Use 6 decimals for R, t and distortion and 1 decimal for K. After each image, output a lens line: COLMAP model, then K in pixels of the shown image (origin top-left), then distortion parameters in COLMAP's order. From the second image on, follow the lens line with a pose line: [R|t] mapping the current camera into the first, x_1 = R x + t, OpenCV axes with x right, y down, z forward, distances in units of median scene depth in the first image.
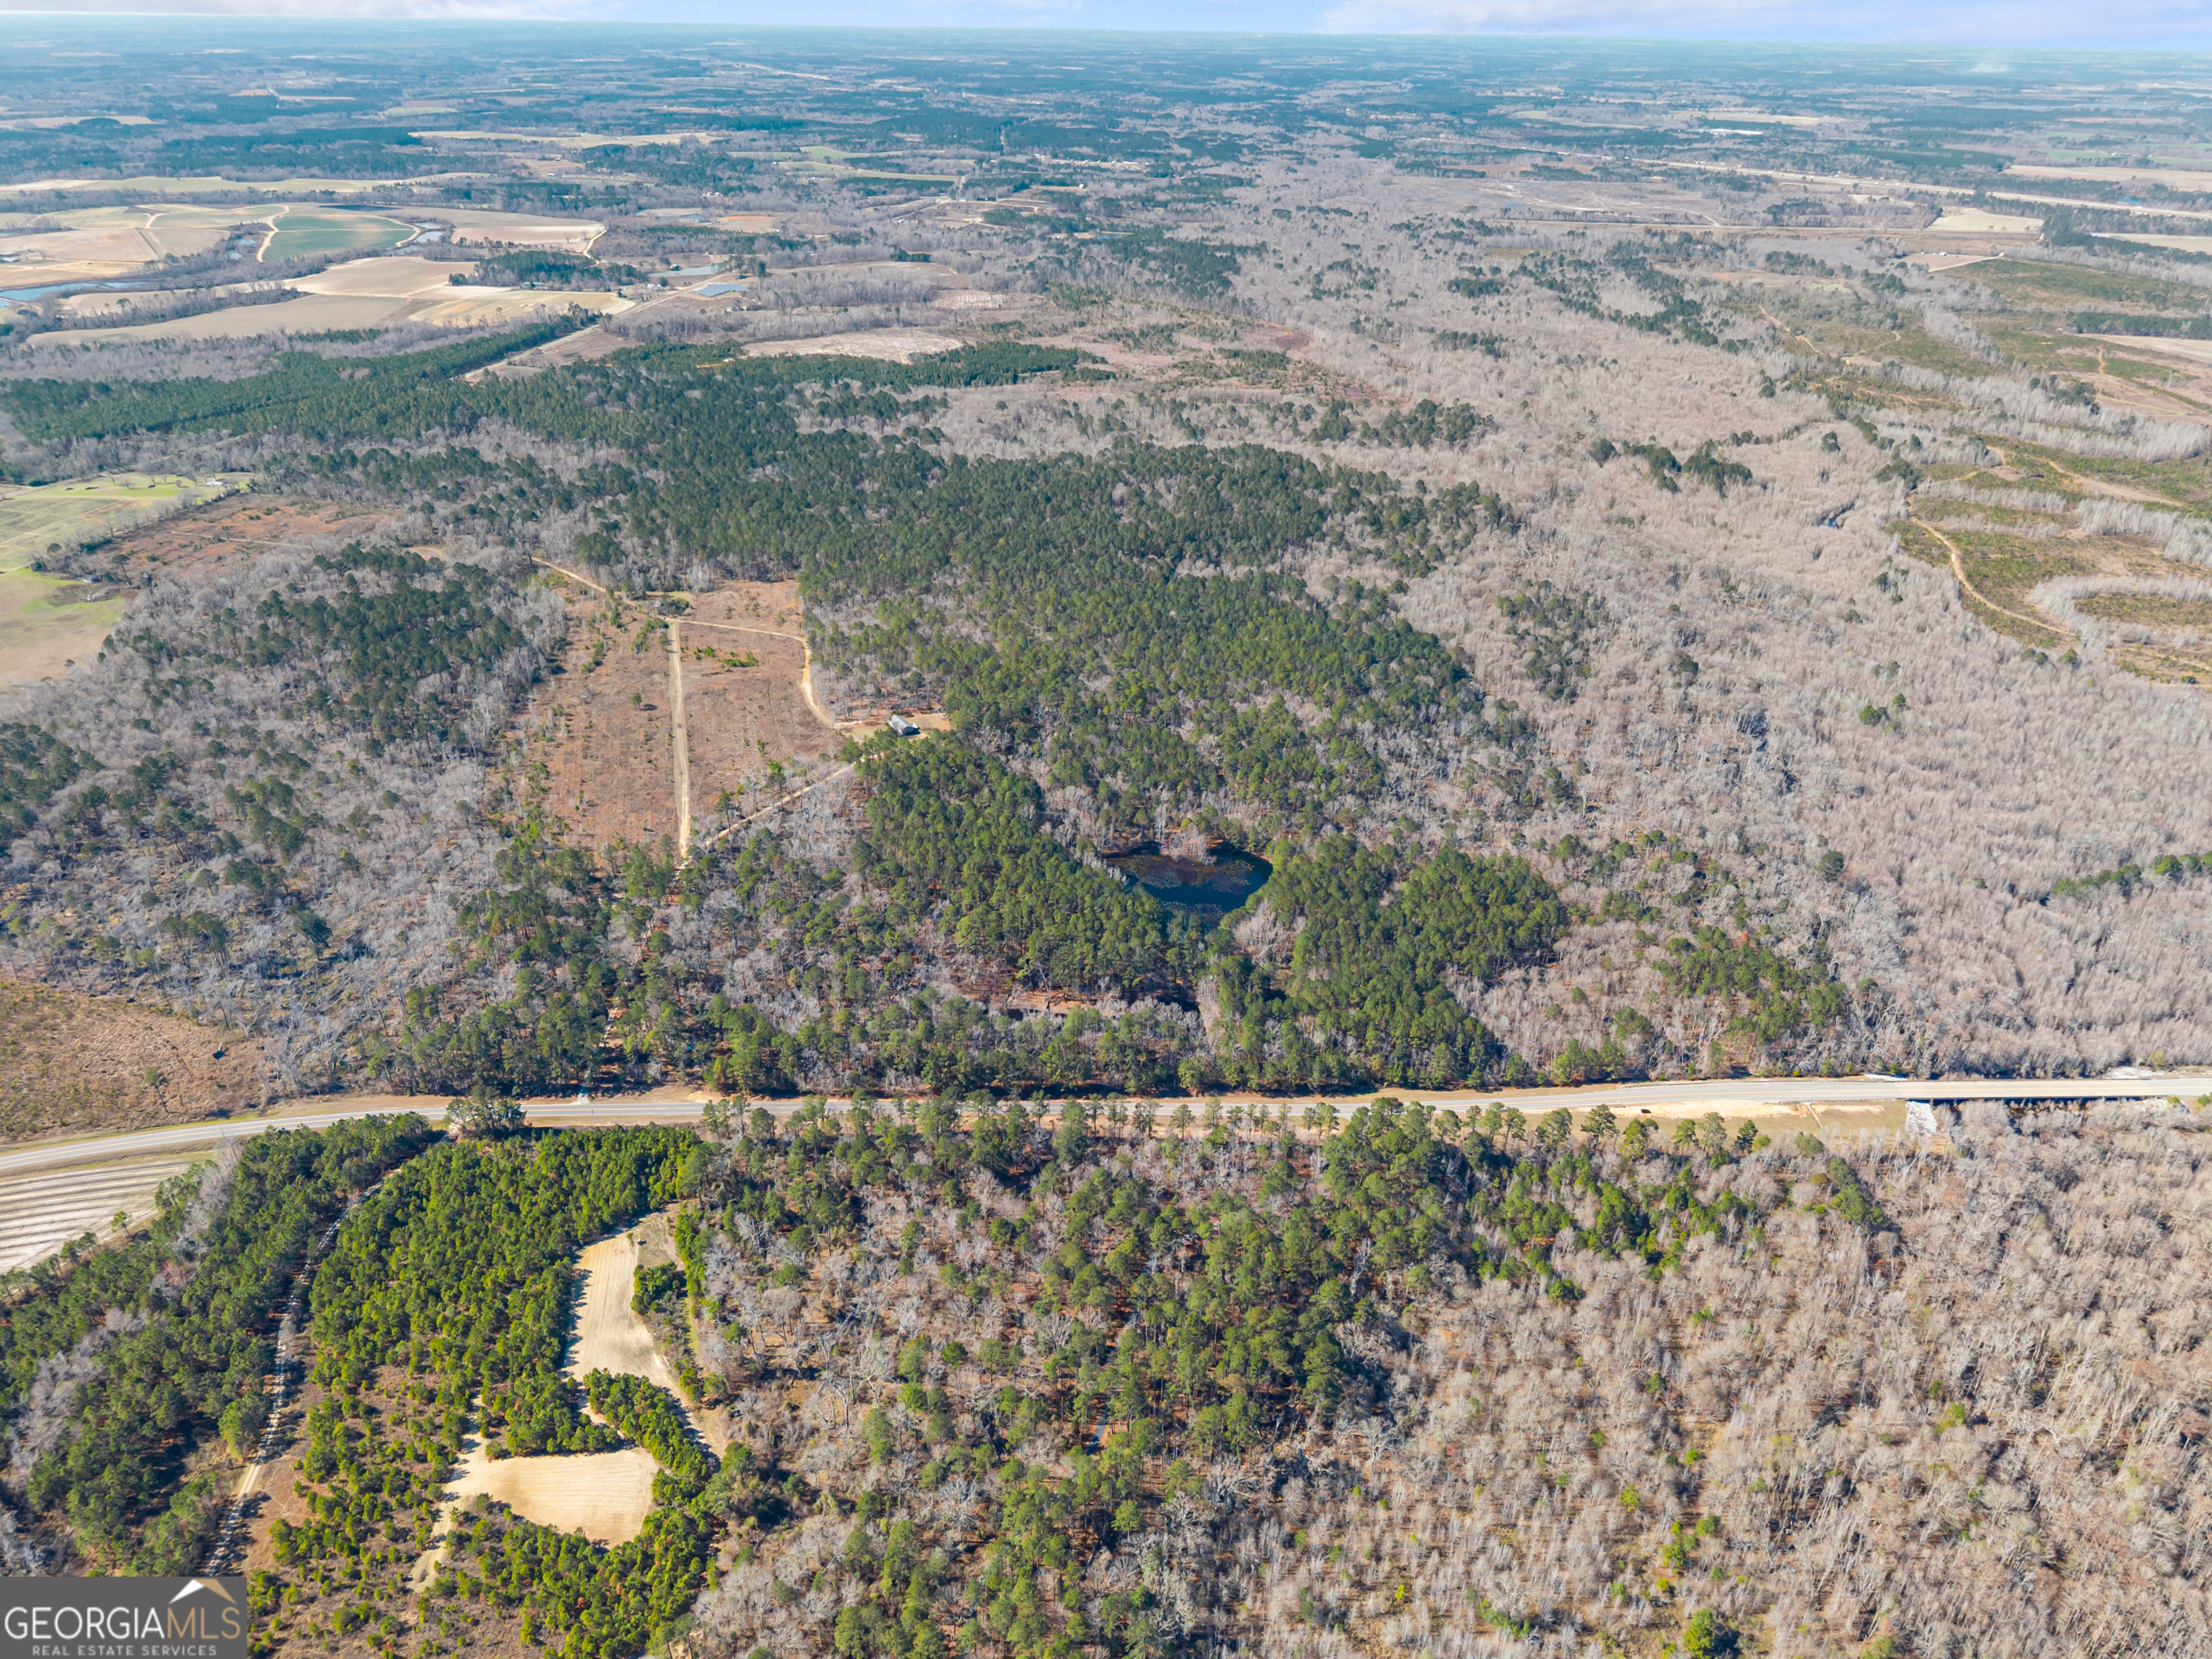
lens RADIAL K [[1533.6, 0, 1108.2], [0, 1533.6, 832.6], [0, 0, 1]] dist [0.032895, 0.001705]
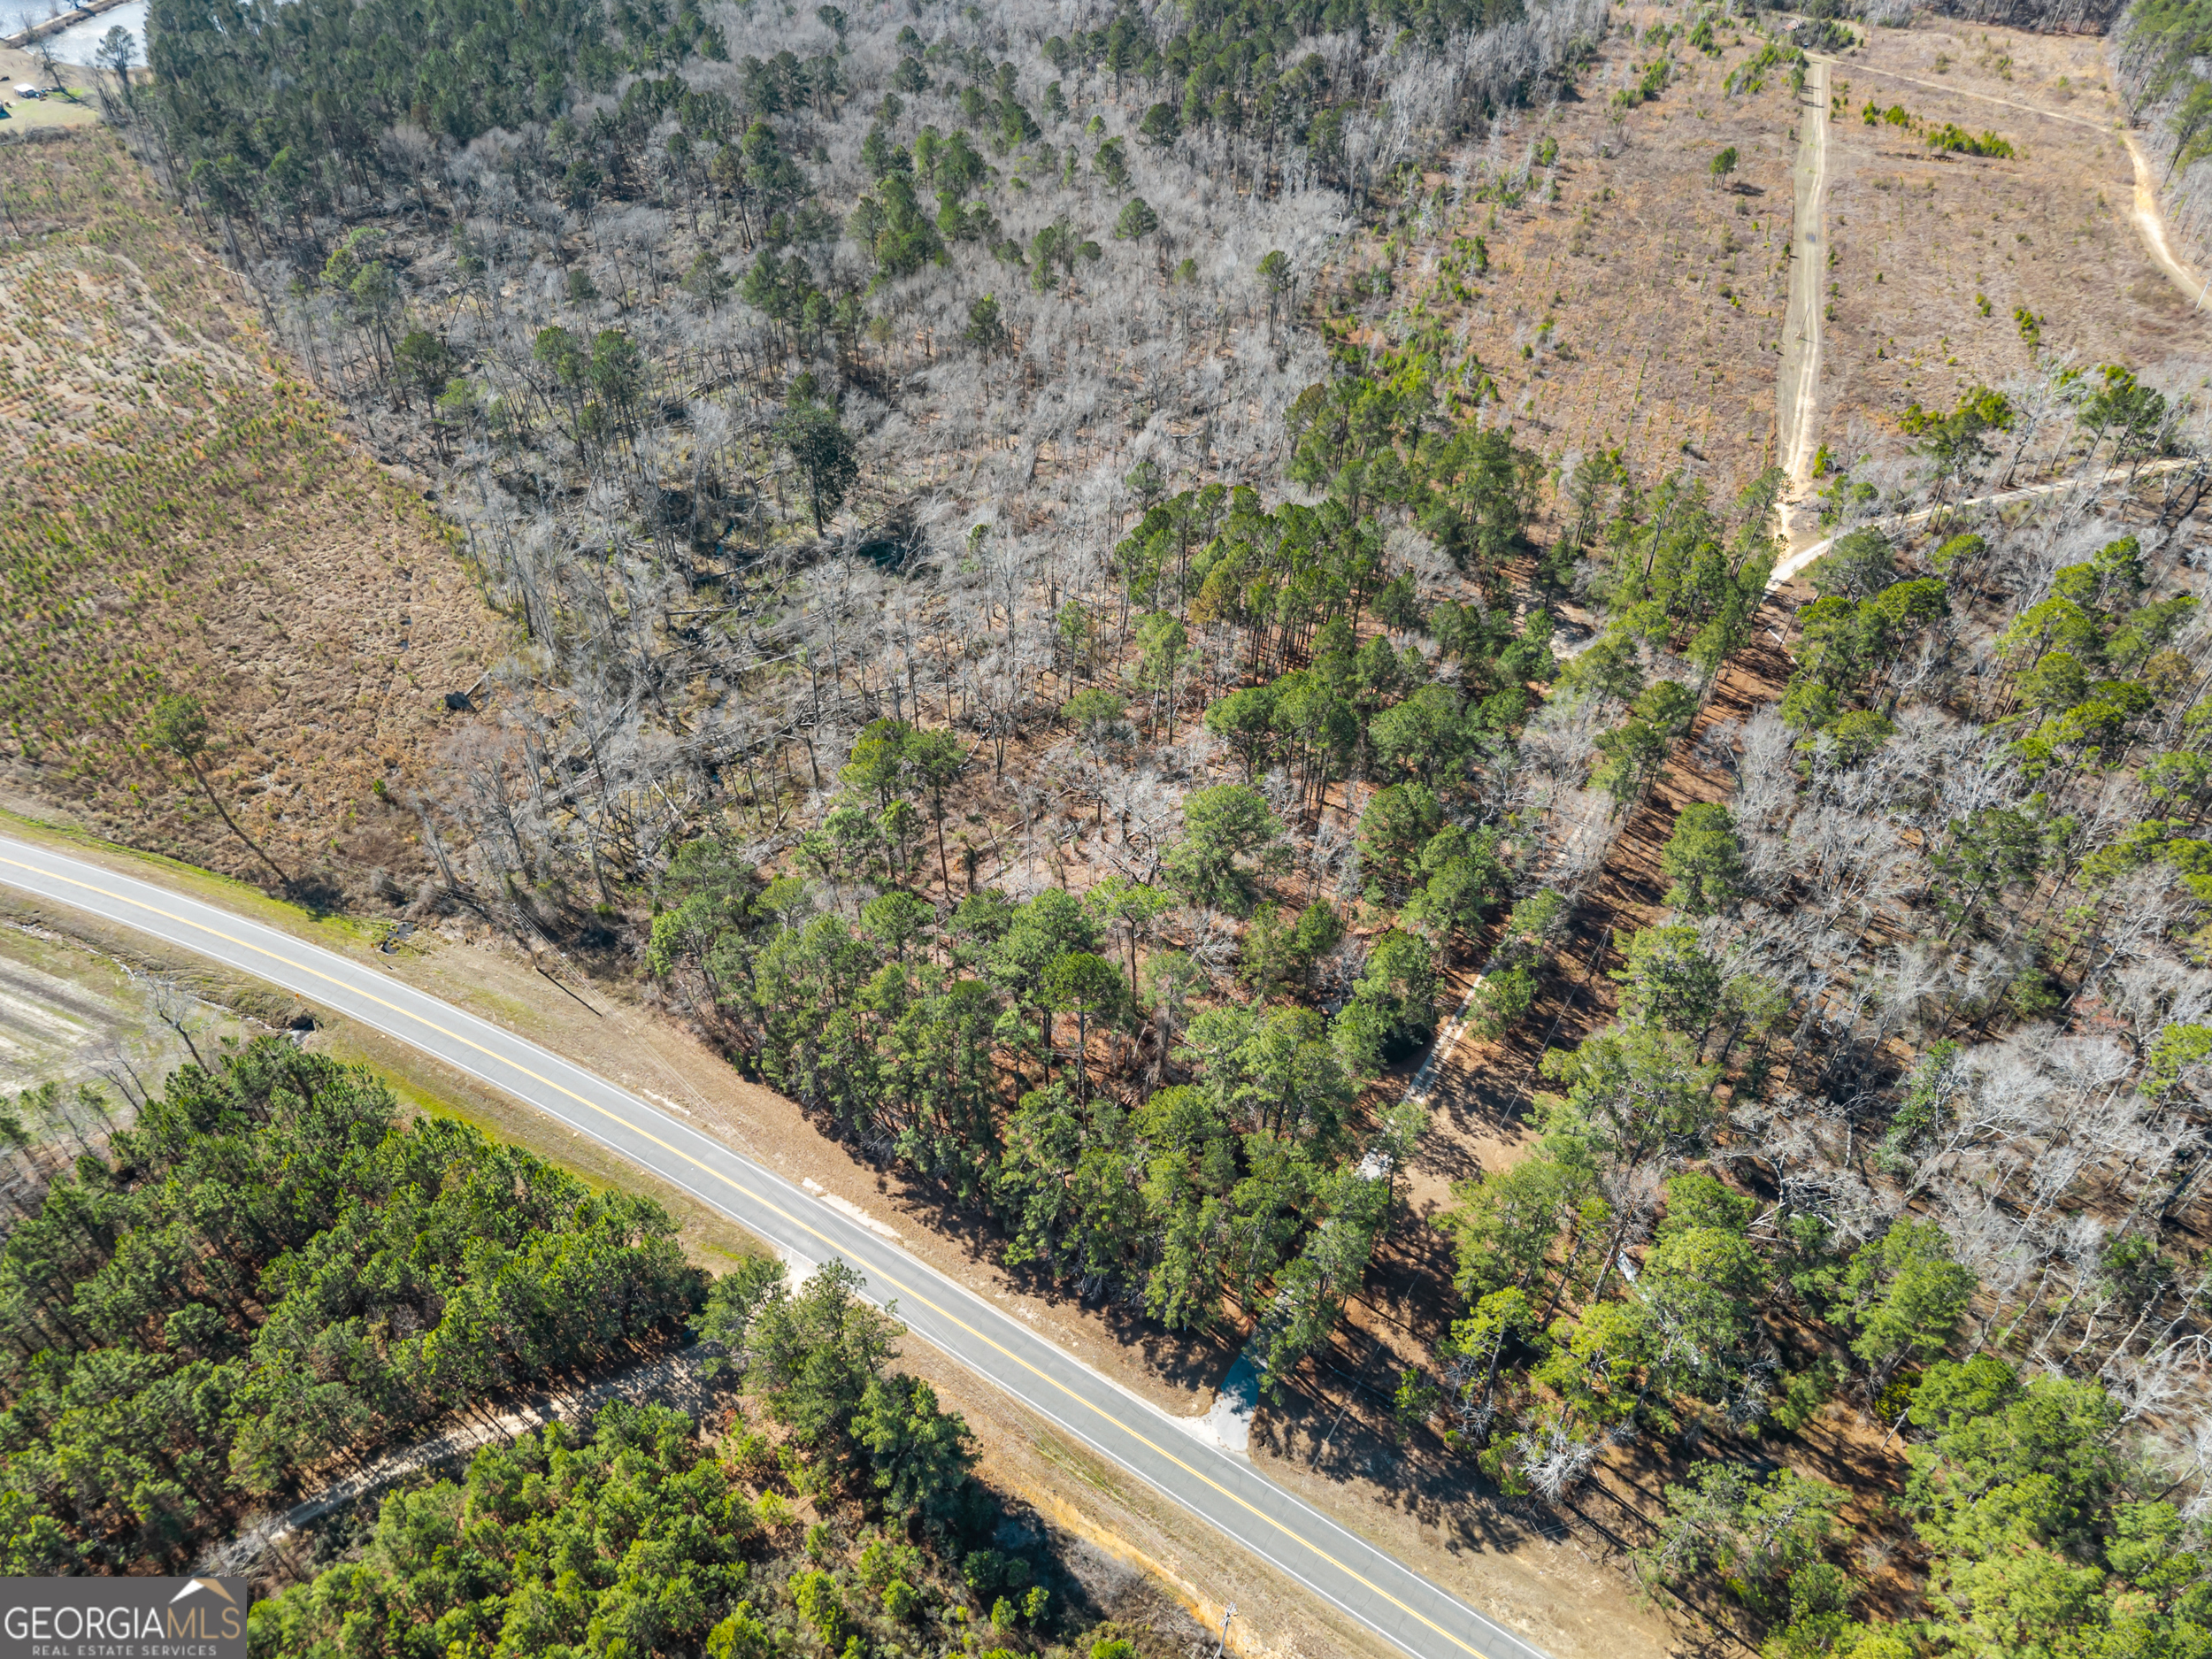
lens RADIAL K [[1533.6, 0, 1103.1], [0, 1533.6, 832.3], [0, 0, 1]] dist [0.032895, 0.001705]
pose [[0.817799, 0.377491, -0.434402, -0.214168], [-0.282667, 0.920970, 0.268168, 0.021934], [0.501302, -0.096516, 0.859873, 0.588339]]
